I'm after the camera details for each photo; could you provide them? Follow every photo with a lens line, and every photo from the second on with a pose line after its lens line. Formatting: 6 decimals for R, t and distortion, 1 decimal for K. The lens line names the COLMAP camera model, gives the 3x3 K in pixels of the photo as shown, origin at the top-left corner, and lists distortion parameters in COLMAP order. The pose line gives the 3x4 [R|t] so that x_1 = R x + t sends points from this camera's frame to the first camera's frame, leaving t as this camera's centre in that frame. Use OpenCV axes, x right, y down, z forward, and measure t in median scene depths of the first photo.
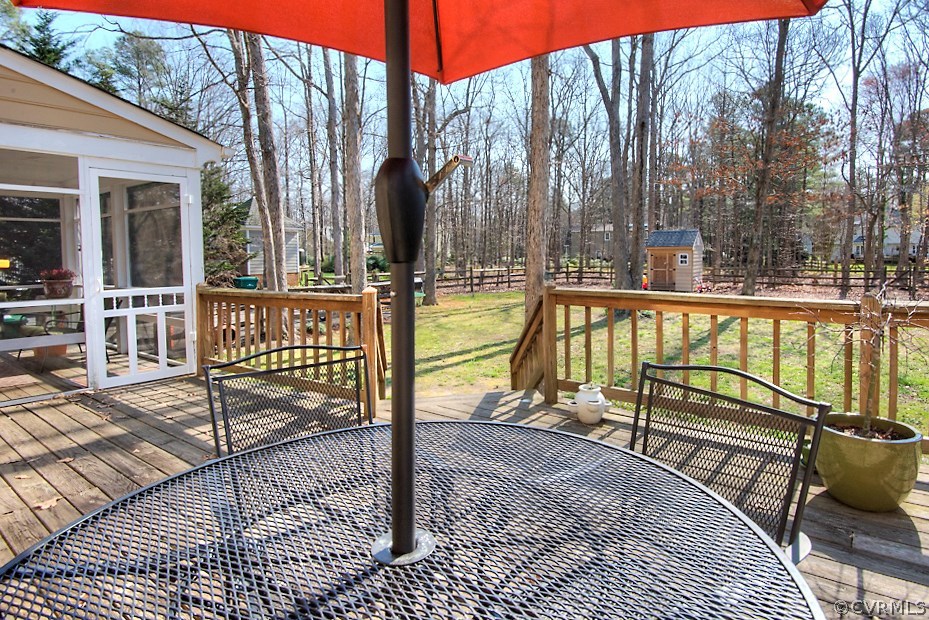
lens RADIAL K [[506.6, 0, 501.3], [0, 506.6, 273.8], [0, 0, 1]] dist [0.004164, -0.000150]
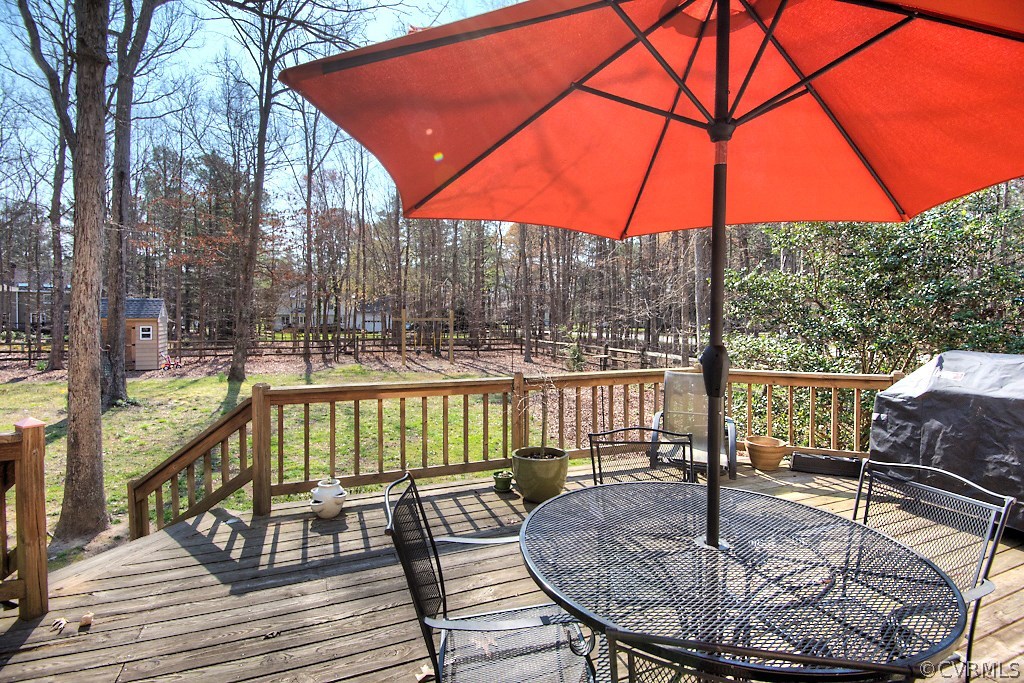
lens RADIAL K [[504.2, 0, 510.3], [0, 504.2, 337.0], [0, 0, 1]] dist [0.004744, -0.001482]
pose [[0.513563, -0.023024, 0.857743, -0.057933], [0.031827, 0.999463, 0.007772, -0.007418], [-0.857462, 0.023308, 0.514020, 0.017640]]
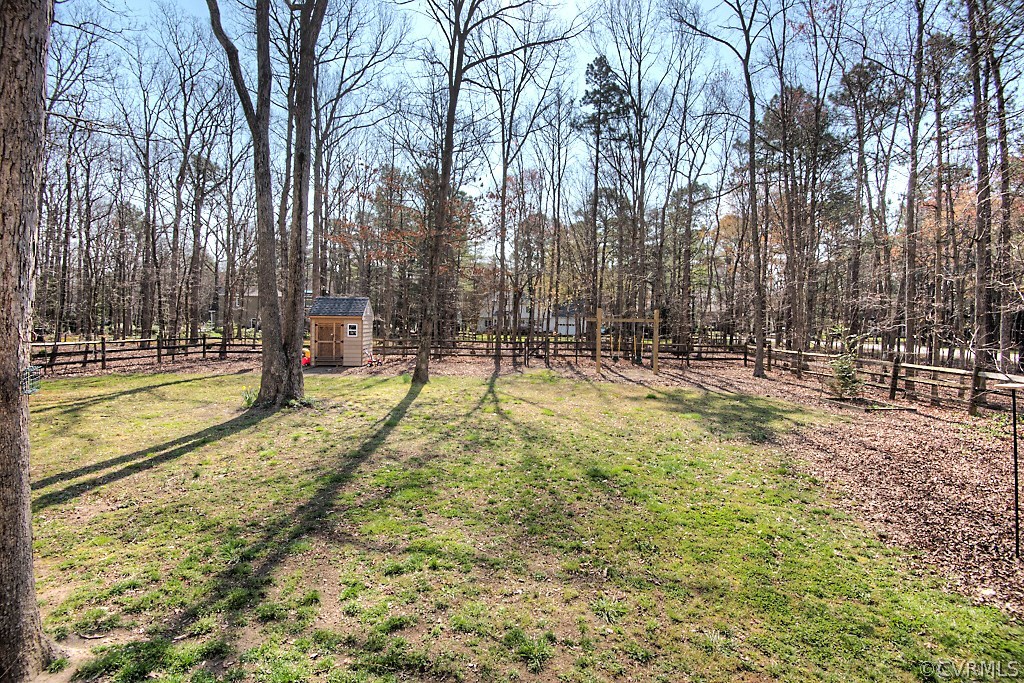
lens RADIAL K [[504.2, 0, 513.3], [0, 504.2, 333.0], [0, 0, 1]] dist [0.004744, -0.001482]
pose [[0.791780, 0.005325, 0.610784, 0.035681], [0.006924, 0.999819, -0.017693, -0.005200], [-0.610768, 0.018238, 0.791600, 0.106839]]
